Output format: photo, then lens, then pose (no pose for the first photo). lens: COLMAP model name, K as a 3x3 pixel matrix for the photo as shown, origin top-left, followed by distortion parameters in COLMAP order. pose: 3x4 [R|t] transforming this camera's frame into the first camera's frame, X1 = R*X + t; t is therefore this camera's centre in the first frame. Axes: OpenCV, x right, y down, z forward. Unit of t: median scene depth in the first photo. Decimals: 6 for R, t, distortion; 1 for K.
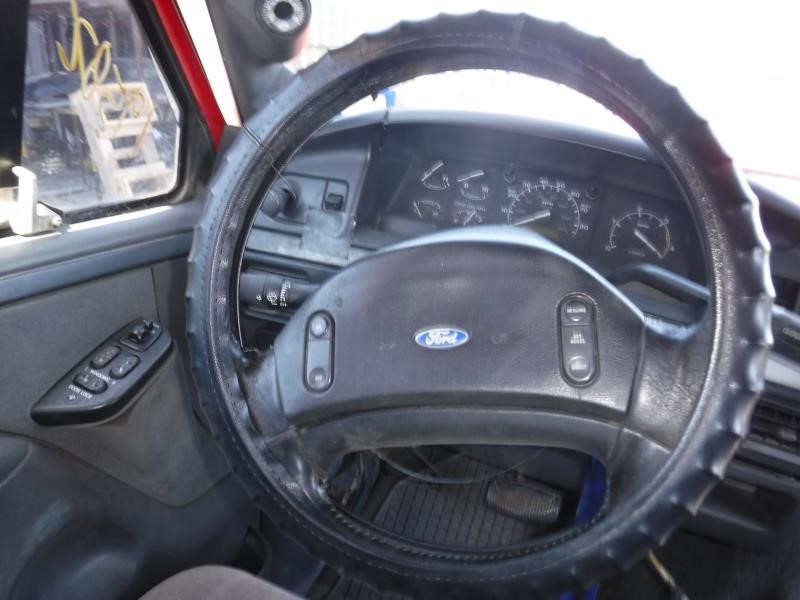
lens RADIAL K [[665.9, 0, 400.0], [0, 665.9, 300.0], [0, 0, 1]] dist [-0.119013, -0.001845]
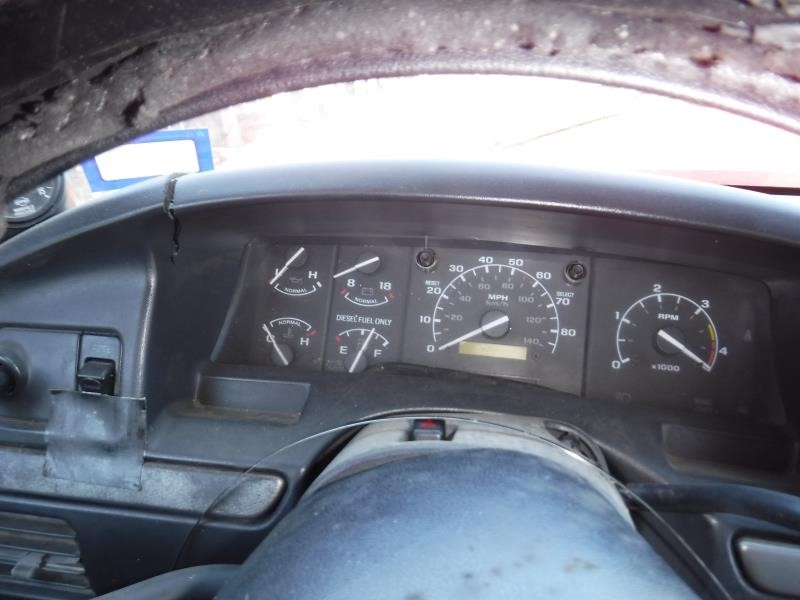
lens RADIAL K [[665.9, 0, 400.0], [0, 665.9, 300.0], [0, 0, 1]] dist [-0.119013, -0.001845]
pose [[0.974109, -0.150445, 0.168756, 0.044195], [0.153023, 0.988220, -0.002305, -0.156250], [-0.166421, 0.028069, 0.985655, 0.451122]]
